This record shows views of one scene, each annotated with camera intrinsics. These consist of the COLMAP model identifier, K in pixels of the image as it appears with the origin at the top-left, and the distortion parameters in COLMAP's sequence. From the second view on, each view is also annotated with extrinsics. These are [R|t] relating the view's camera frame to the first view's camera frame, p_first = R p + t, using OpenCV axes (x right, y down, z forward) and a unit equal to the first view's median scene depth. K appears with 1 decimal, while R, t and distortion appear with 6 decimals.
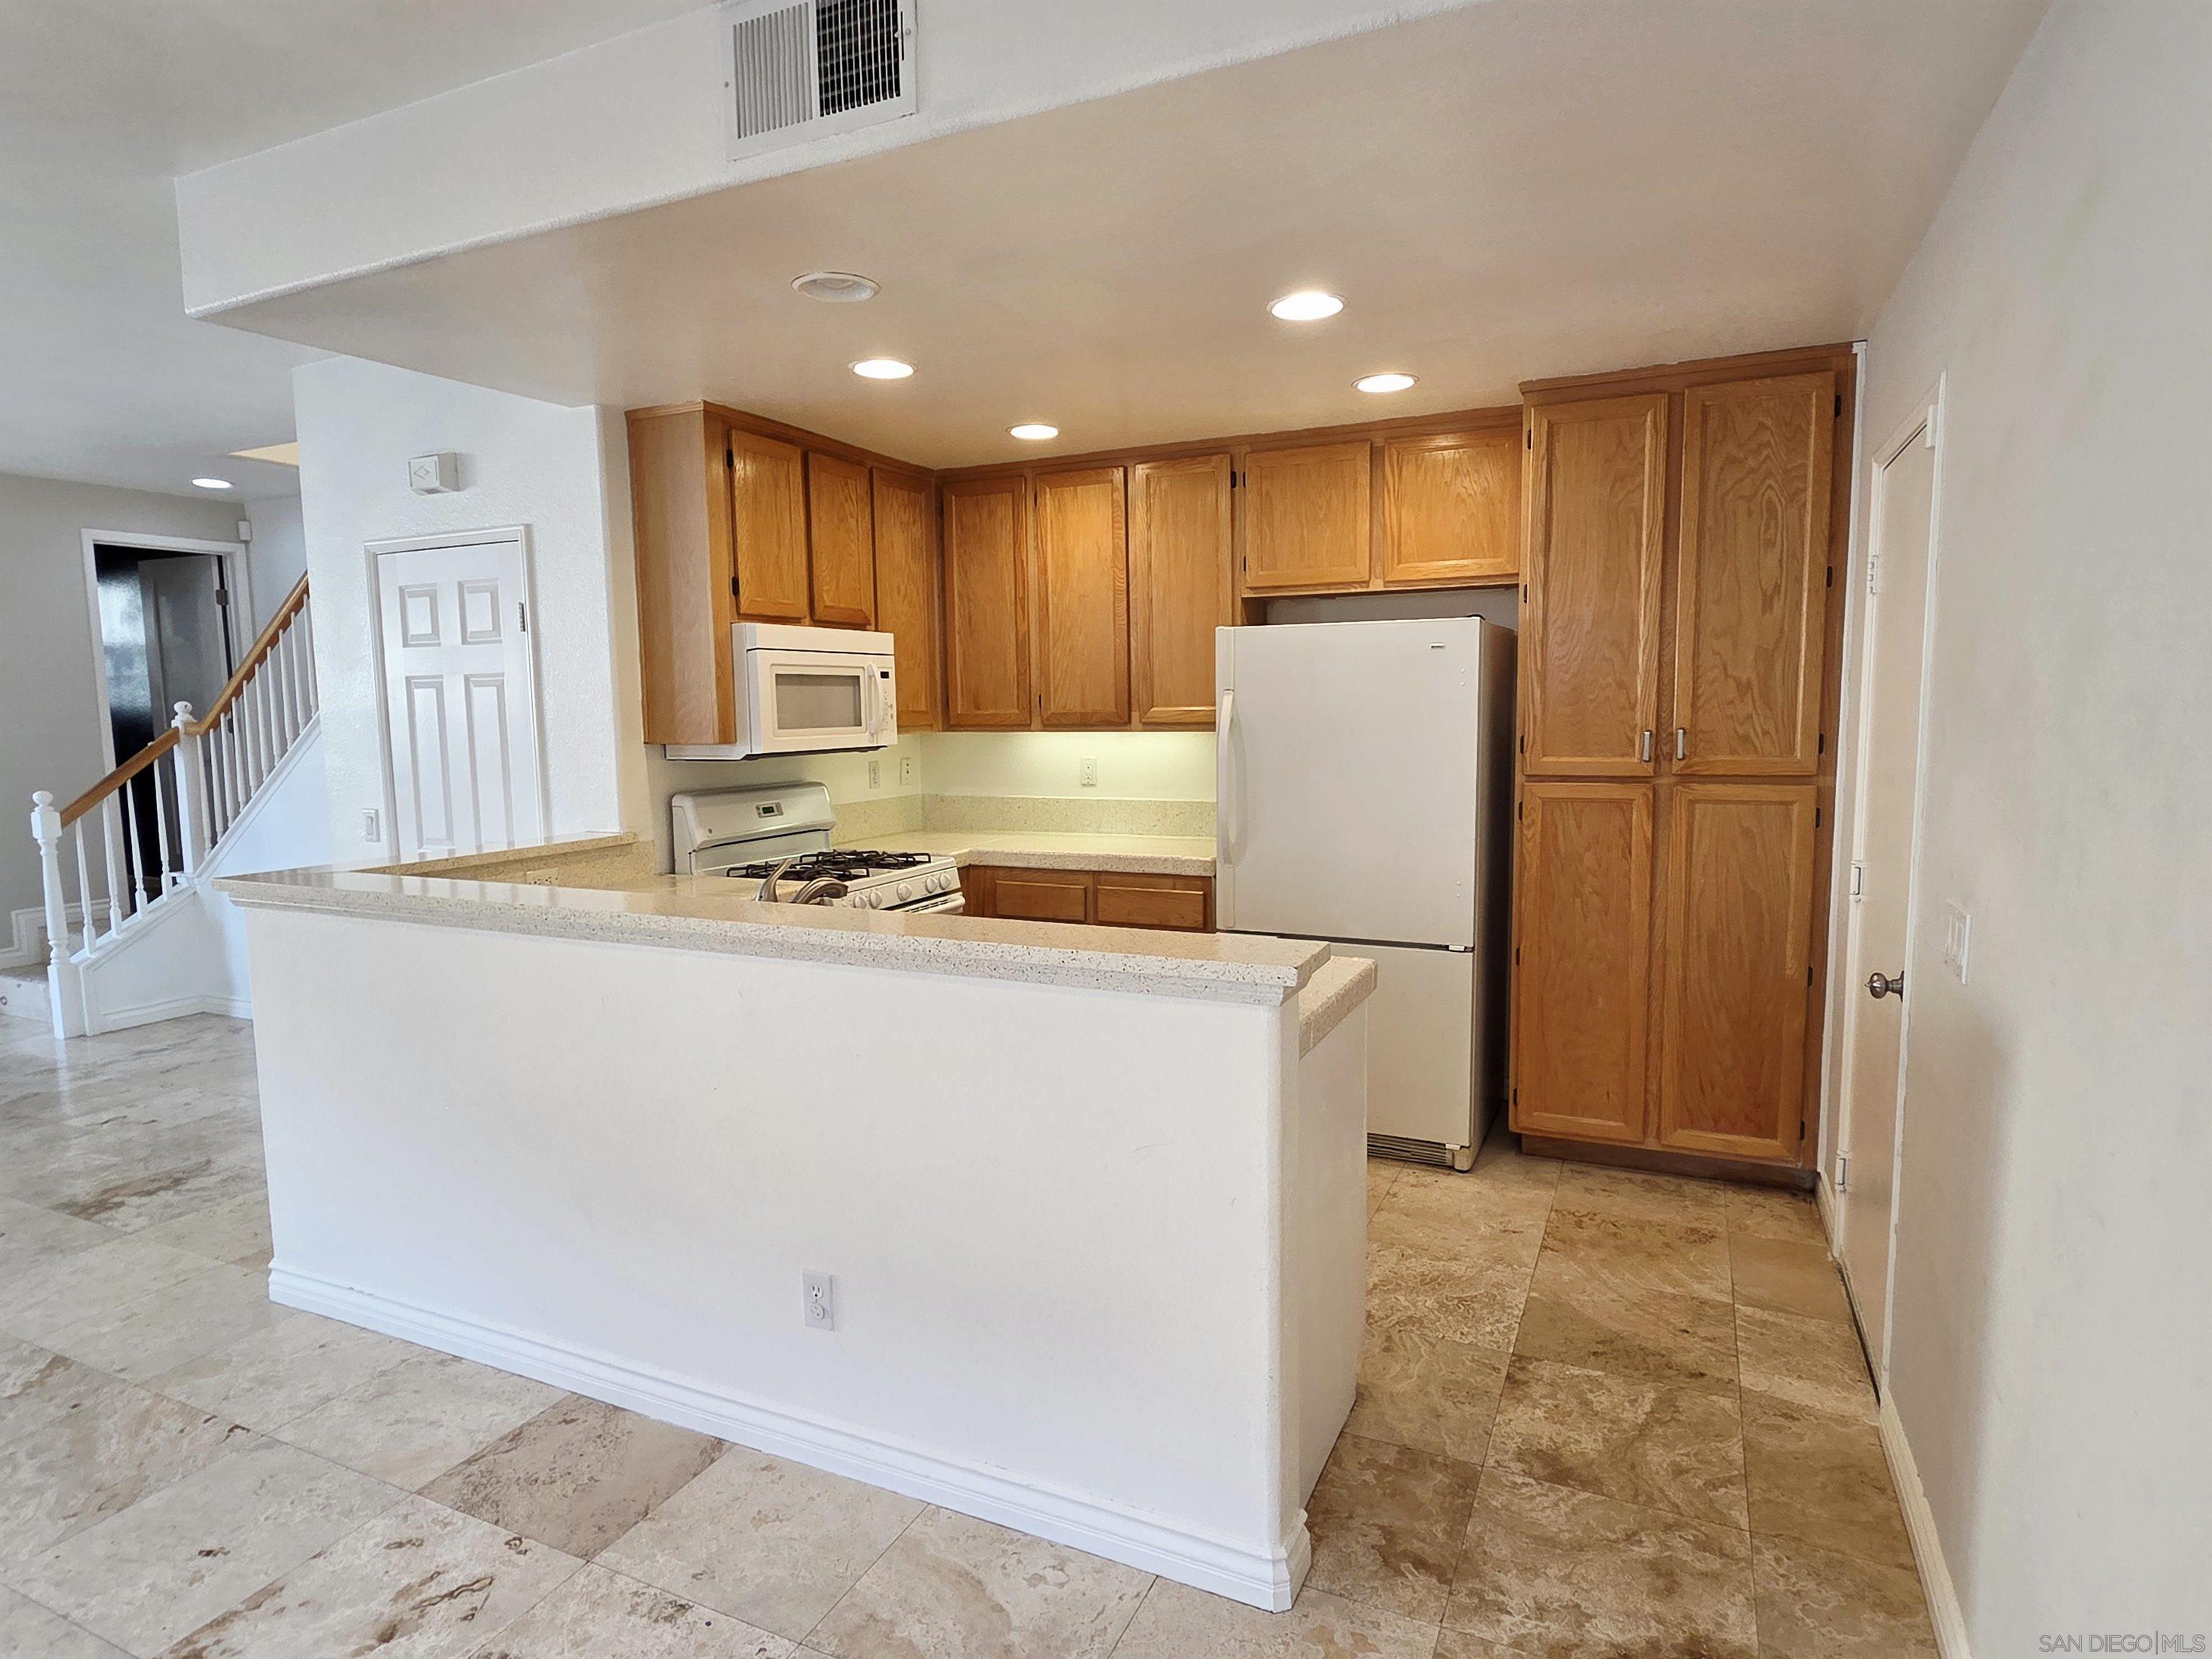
lens RADIAL K [[1244.1, 0, 1100.4], [0, 1244.1, 837.5], [0, 0, 1]] dist [0.002117, -0.002793]
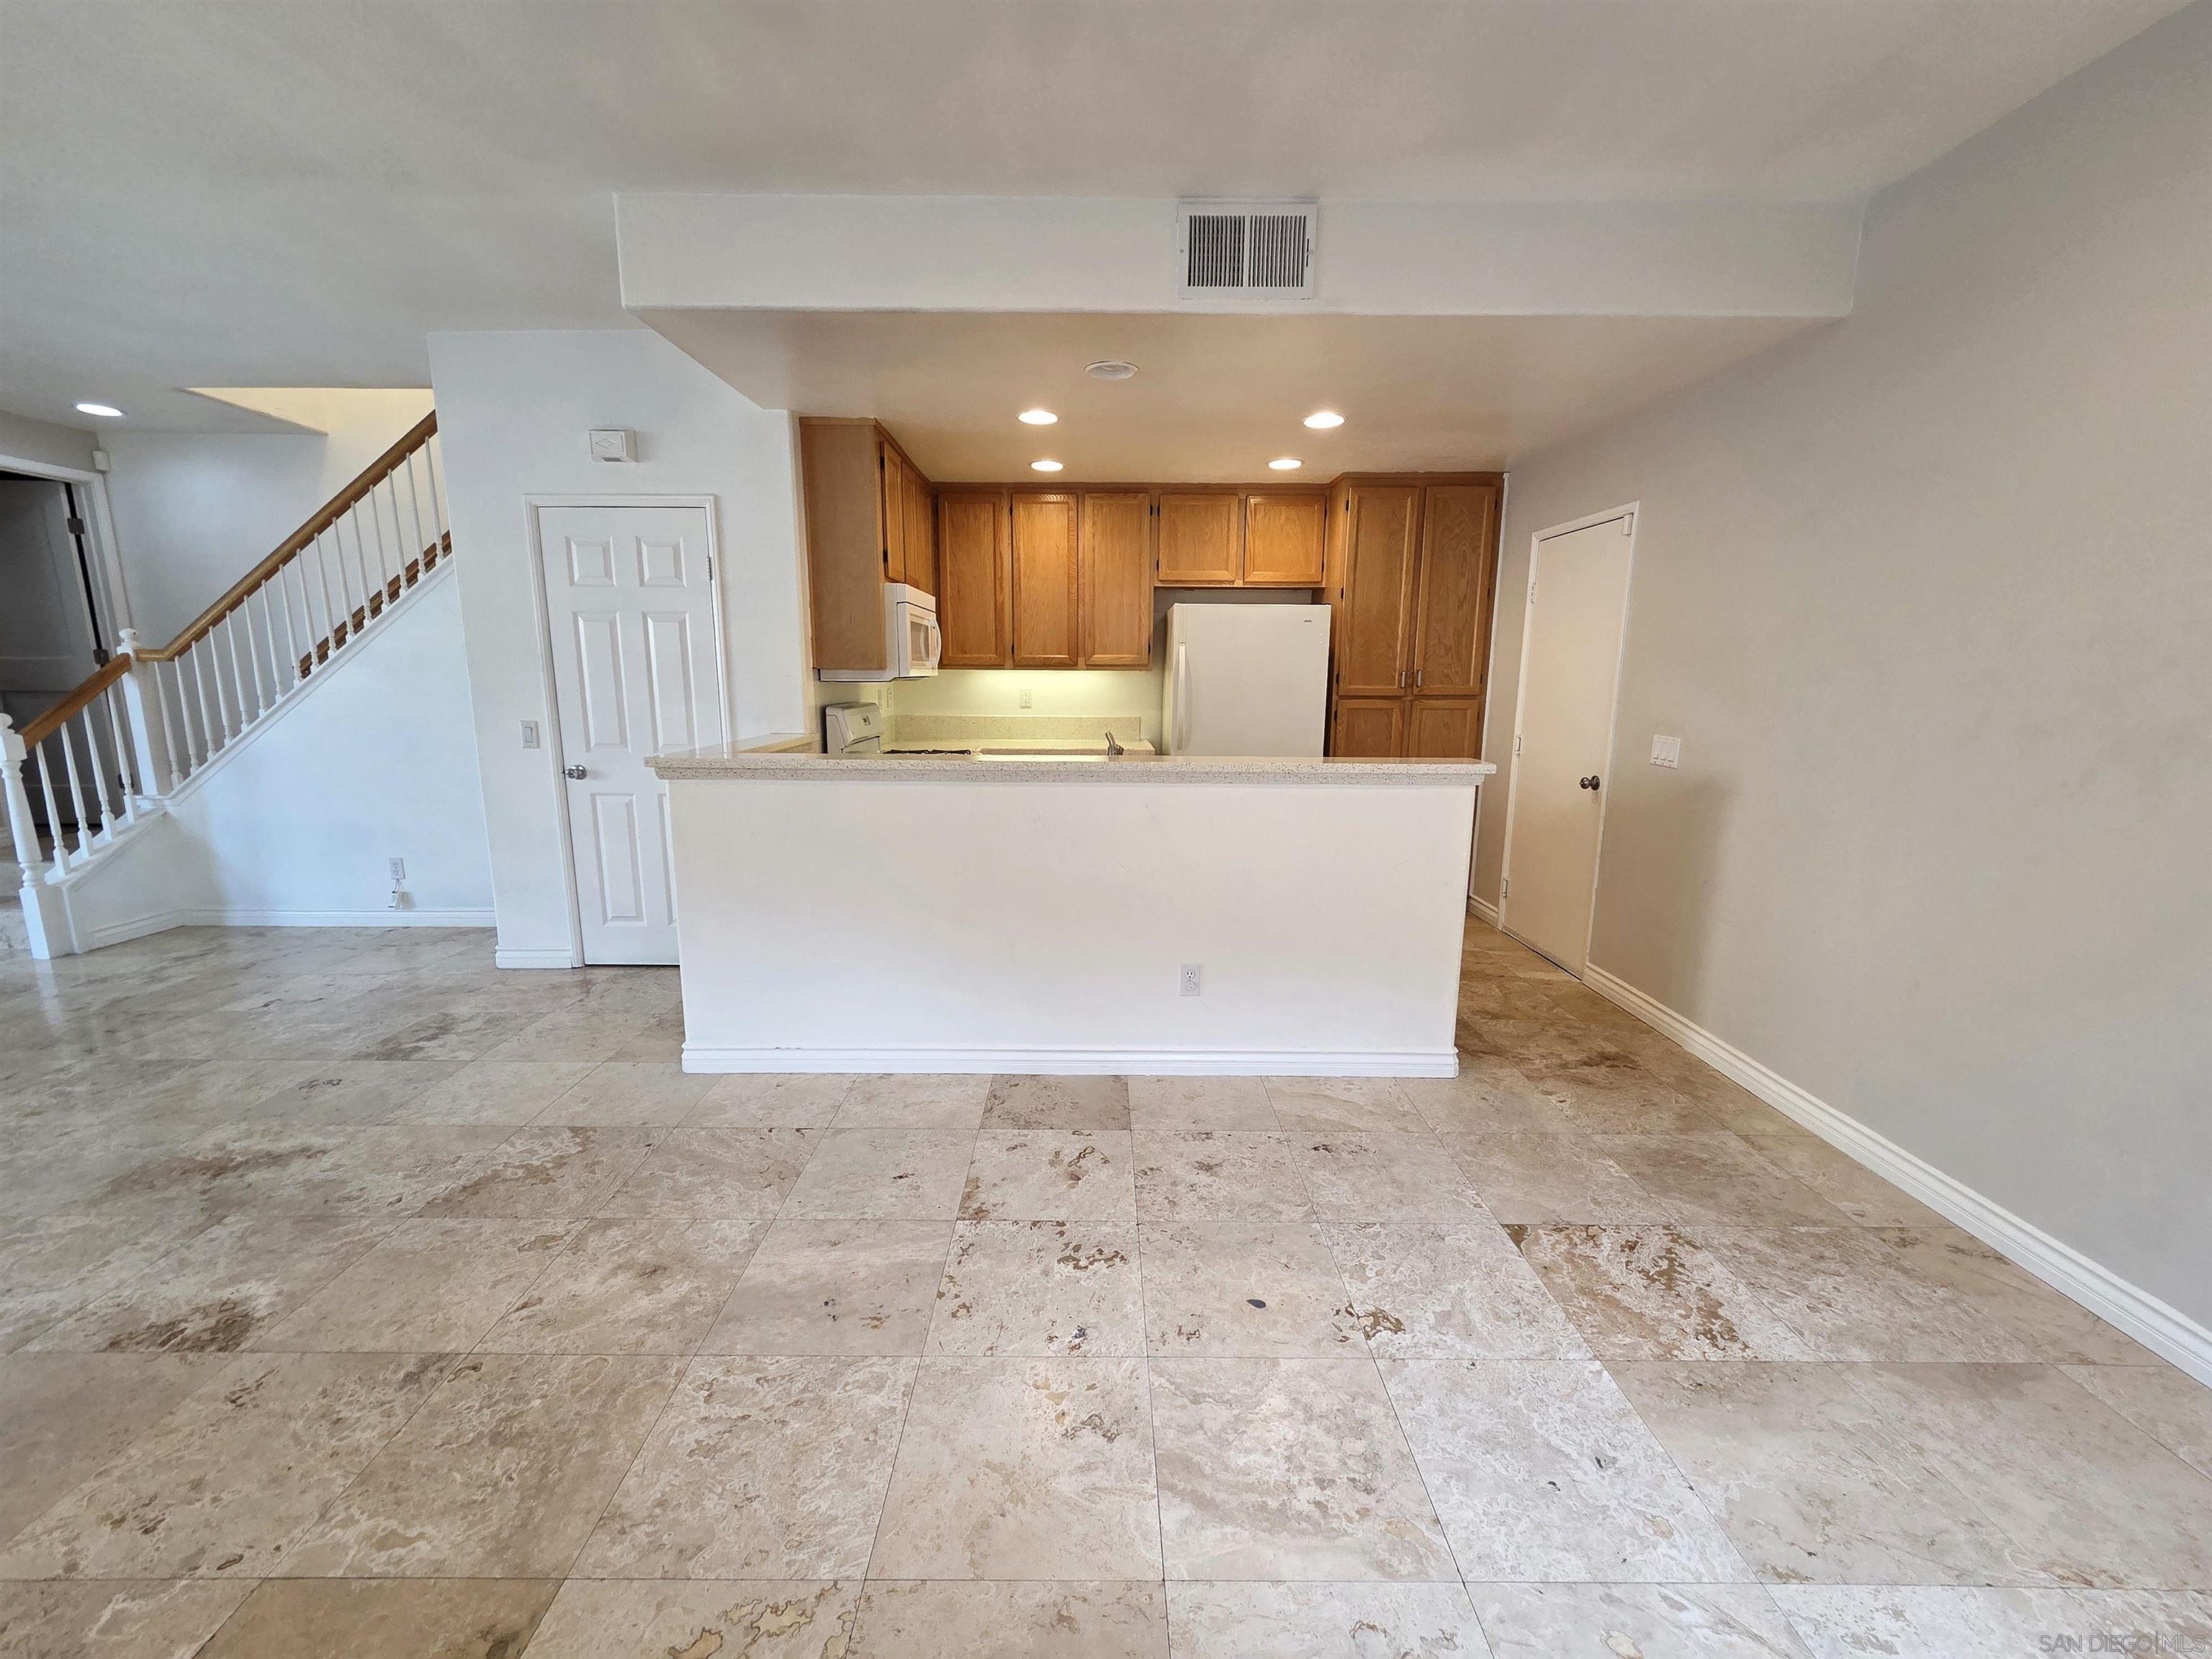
lens RADIAL K [[904.0, 0, 1110.0], [0, 904.0, 841.9], [0, 0, 1]] dist [0.001136, -0.000111]
pose [[0.902337, -0.060808, 0.426719, -0.459085], [0.028259, 0.996215, 0.082206, 0.038067], [-0.430103, -0.062119, 0.900640, -0.045442]]
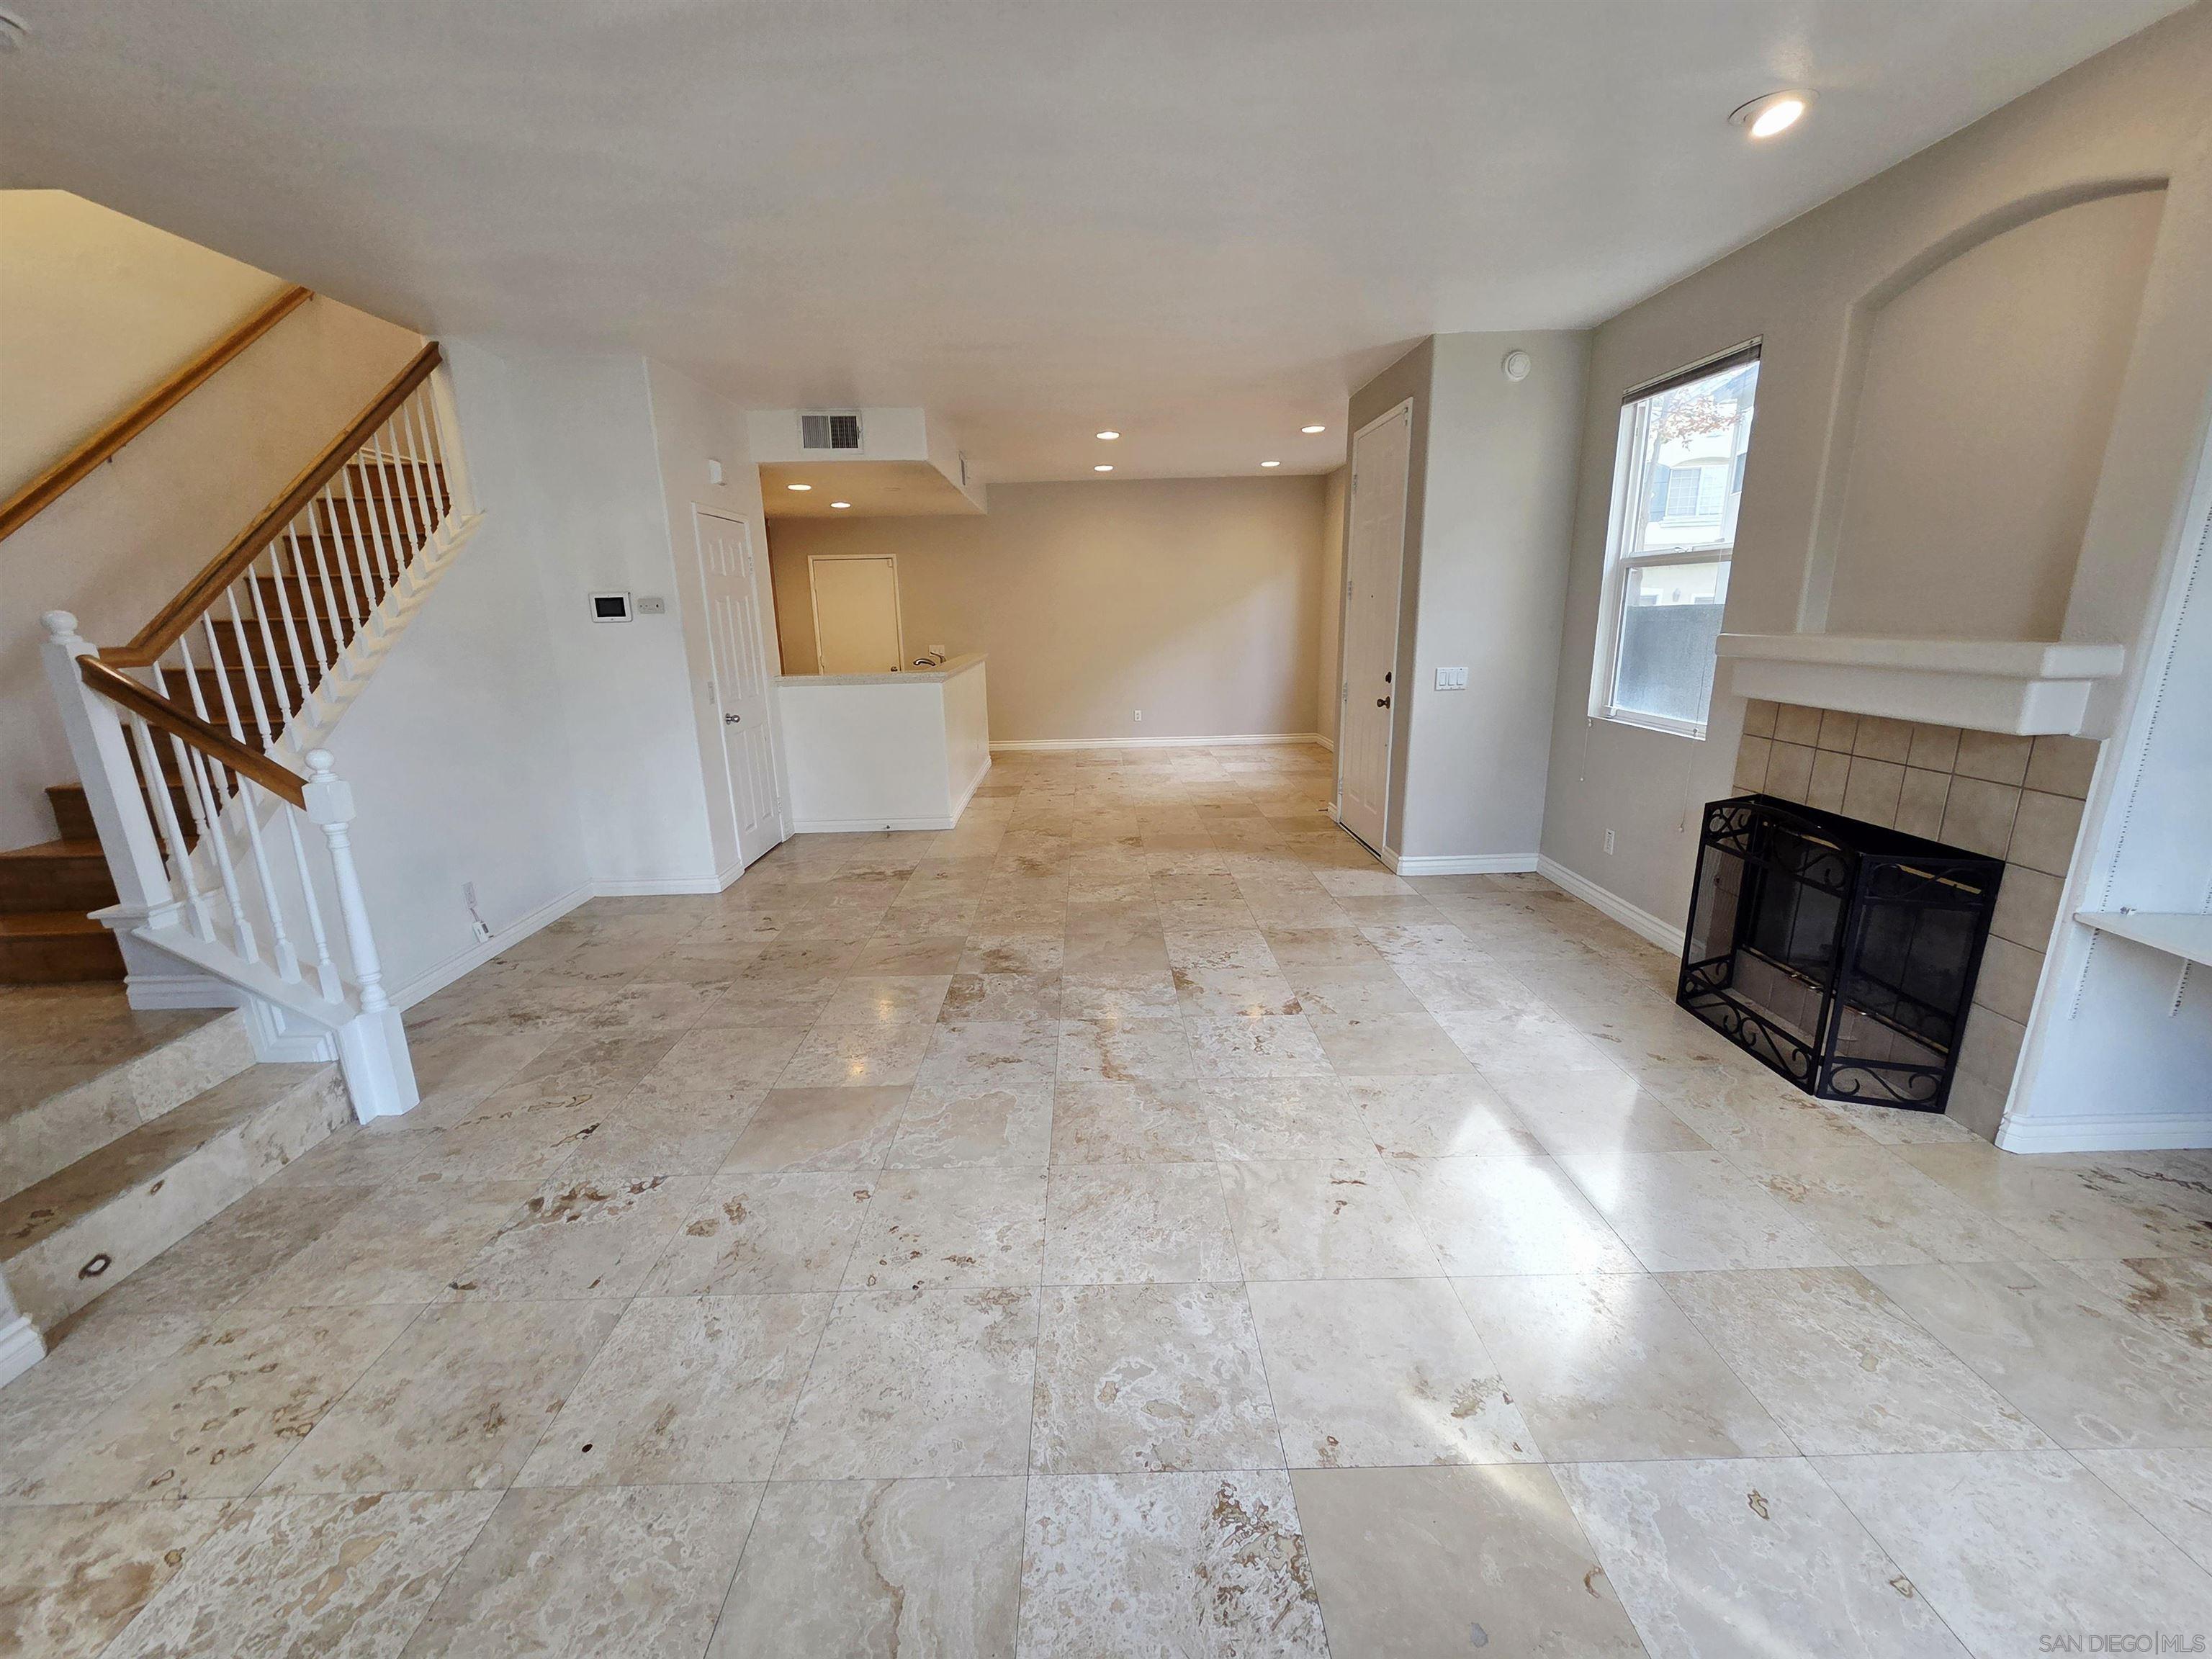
lens RADIAL K [[904.0, 0, 1102.9], [0, 904.0, 844.5], [0, 0, 1]] dist [0.001136, -0.000111]
pose [[-0.441060, -0.207559, 0.873147, -1.795033], [0.127296, 0.948586, 0.289794, -0.091458], [-0.888404, 0.238965, -0.391962, 1.050669]]
